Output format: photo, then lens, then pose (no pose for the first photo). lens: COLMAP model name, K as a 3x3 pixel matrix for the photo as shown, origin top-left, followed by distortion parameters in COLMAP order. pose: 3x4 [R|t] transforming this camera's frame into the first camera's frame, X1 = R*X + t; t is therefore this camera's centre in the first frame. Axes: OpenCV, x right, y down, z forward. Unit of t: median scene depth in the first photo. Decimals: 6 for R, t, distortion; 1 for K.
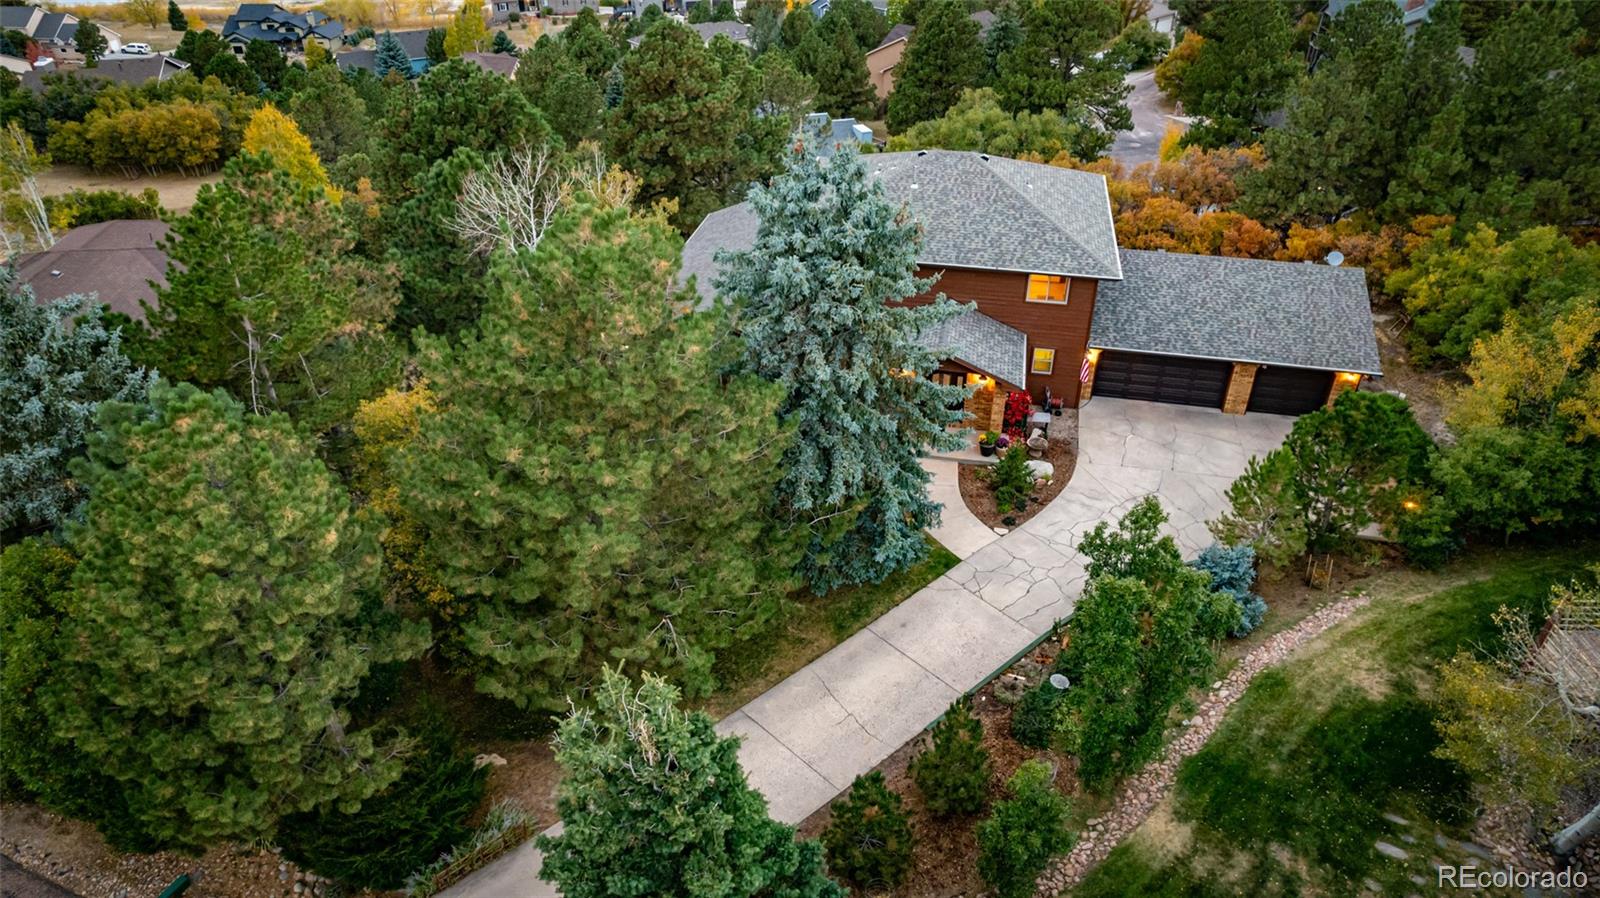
lens RADIAL K [[1008.9, 0, 790.4], [0, 1008.9, 450.0], [0, 0, 1]] dist [-0.082157, 0.072090]
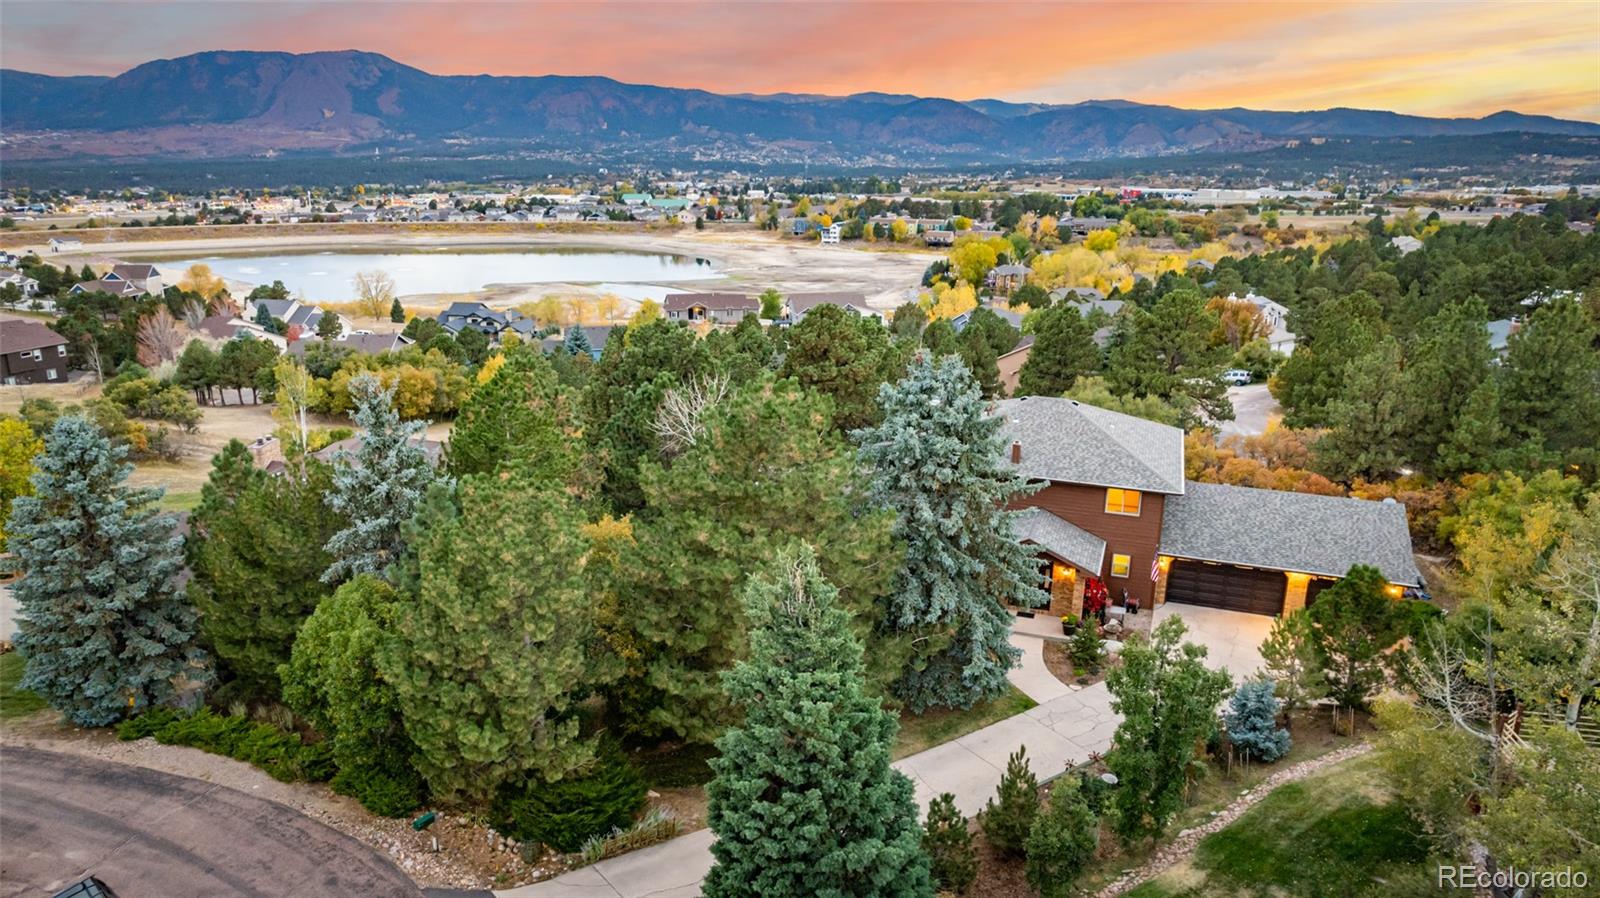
lens RADIAL K [[1008.9, 0, 790.4], [0, 1008.9, 450.0], [0, 0, 1]] dist [-0.082157, 0.072090]
pose [[0.989182, 0.055227, -0.135901, 0.020303], [-0.092502, 0.953854, -0.285668, 0.167201], [0.113853, 0.295149, 0.948644, -0.222145]]
